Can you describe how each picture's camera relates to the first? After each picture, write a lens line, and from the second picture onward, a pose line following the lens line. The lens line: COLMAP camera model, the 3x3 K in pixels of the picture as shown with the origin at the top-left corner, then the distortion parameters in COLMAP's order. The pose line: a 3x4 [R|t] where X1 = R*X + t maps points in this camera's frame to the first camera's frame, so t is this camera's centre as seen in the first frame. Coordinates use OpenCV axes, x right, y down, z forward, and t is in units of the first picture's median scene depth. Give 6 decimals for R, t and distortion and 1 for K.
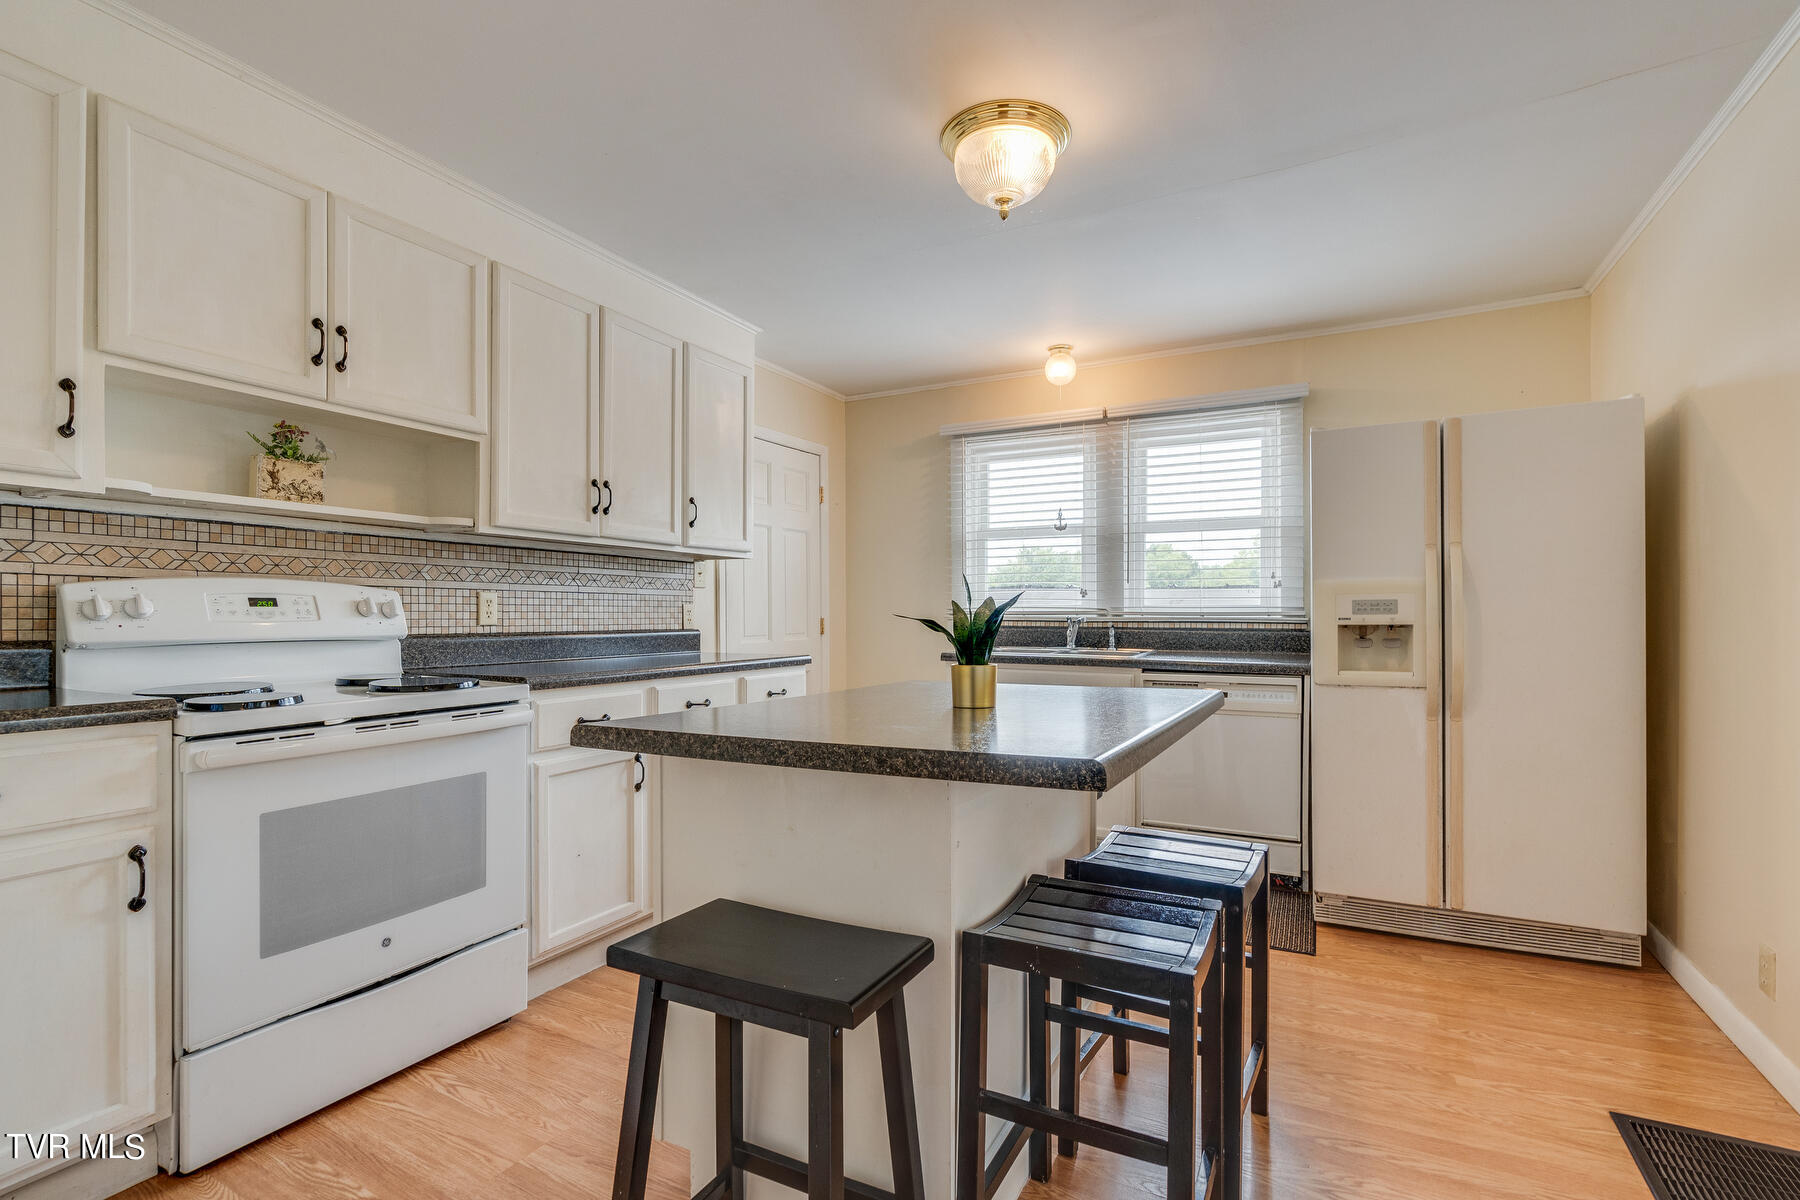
lens RADIAL K [[824.5, 0, 896.8], [0, 824.5, 620.0], [0, 0, 1]] dist [-0.003999, 0.000042]
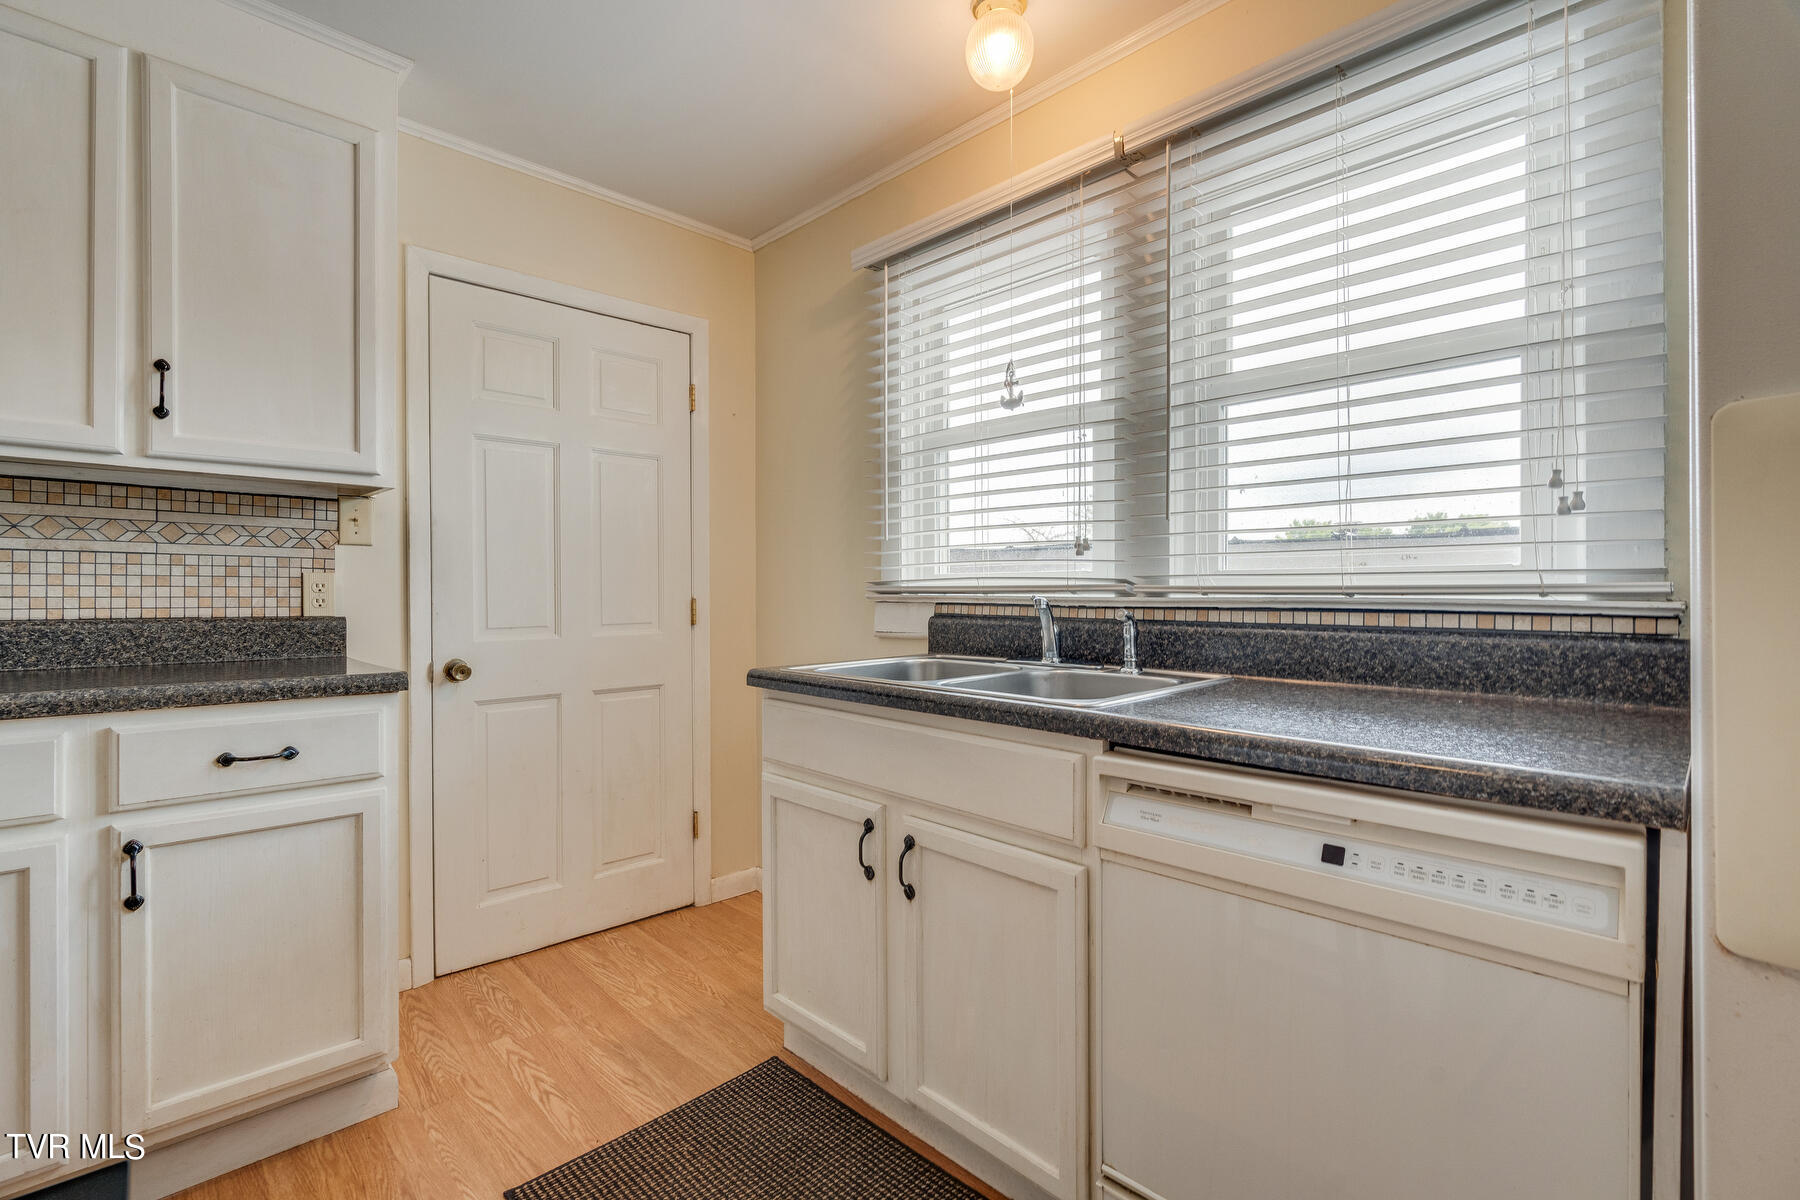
lens RADIAL K [[811.7, 0, 893.1], [0, 811.7, 600.4], [0, 0, 1]] dist [-0.001482, 0.000242]
pose [[0.951385, 0.004289, -0.307973, 0.310232], [-0.004056, 0.999991, 0.001398, -0.002410], [0.307977, -0.000081, 0.951394, 0.616470]]
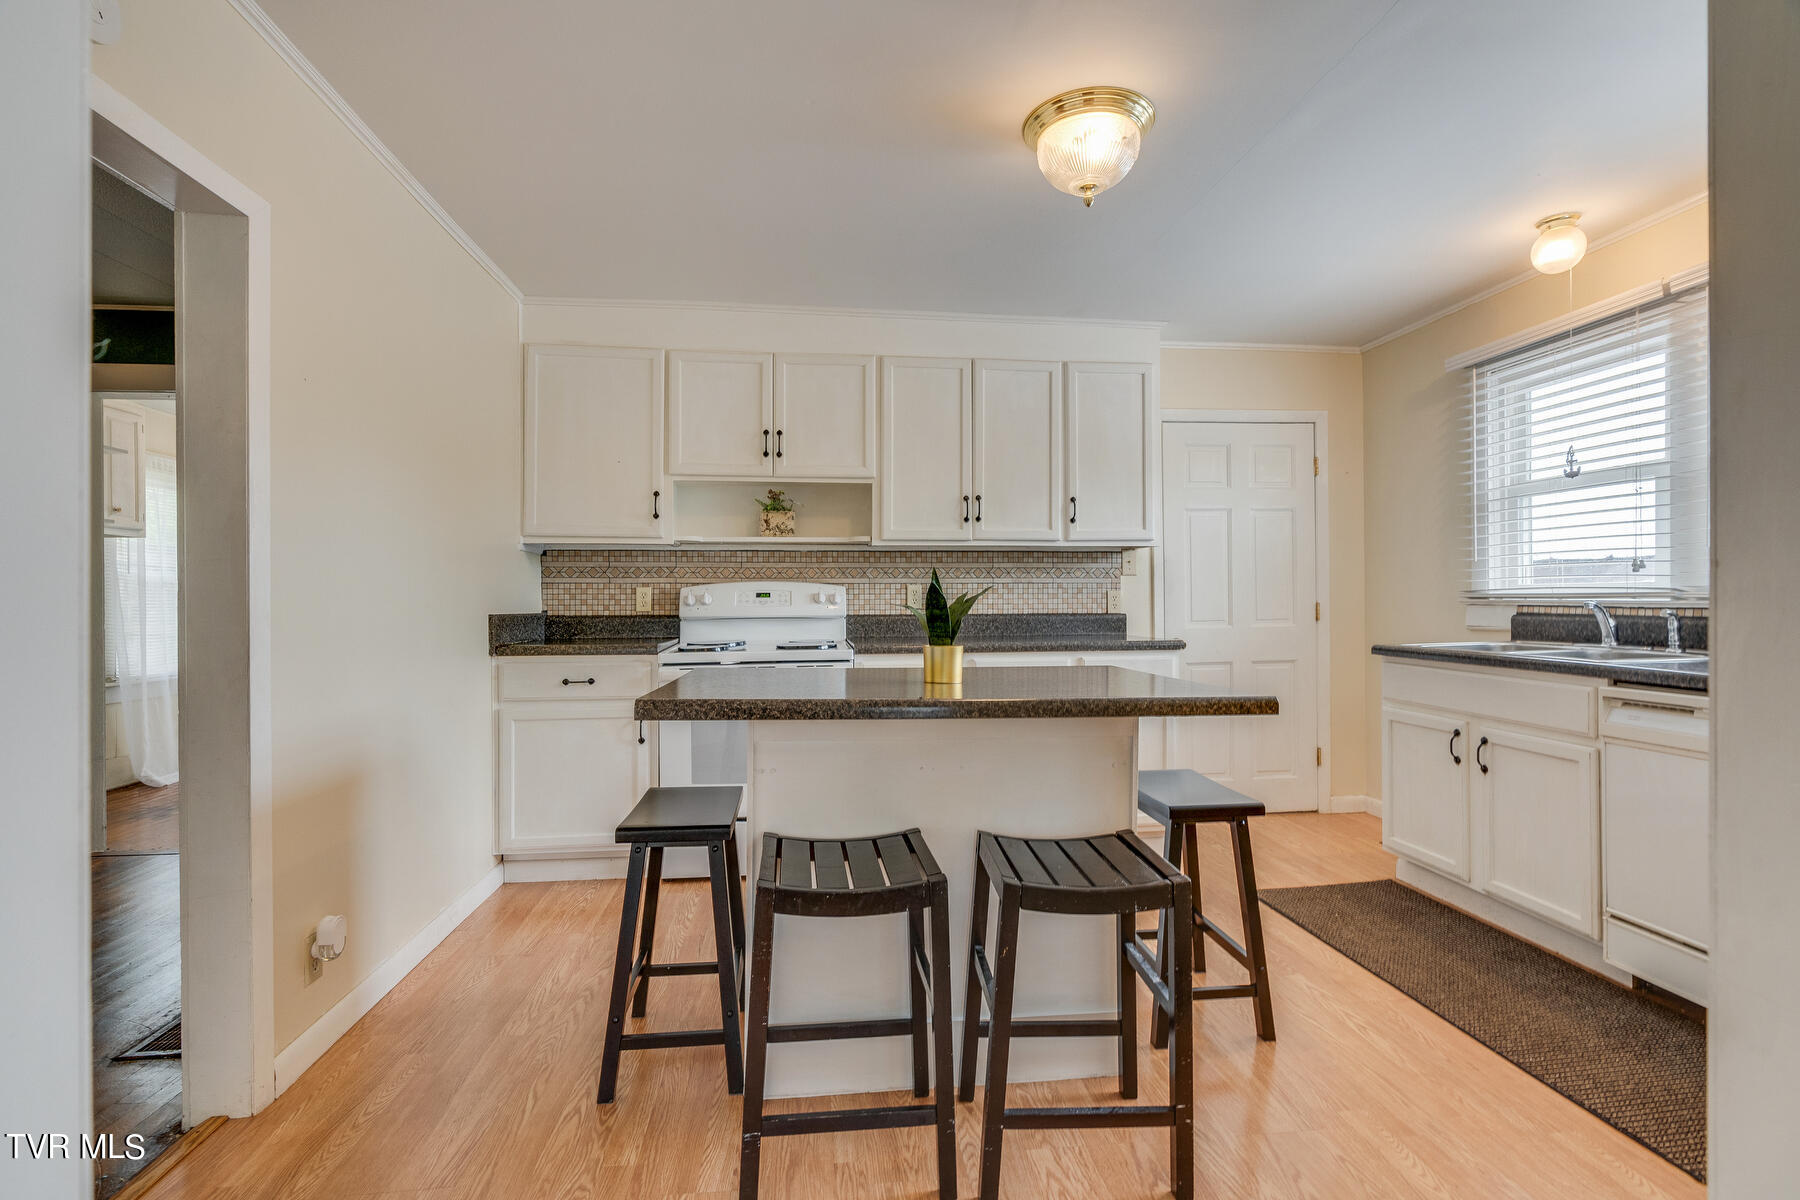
lens RADIAL K [[814.4, 0, 894.8], [0, 814.4, 609.1], [0, 0, 1]] dist [-0.000513, 0.000116]
pose [[0.569040, 0.006442, -0.822285, 0.496367], [0.001027, 0.999963, 0.008545, -0.003784], [0.822309, -0.005707, 0.569012, 0.146762]]
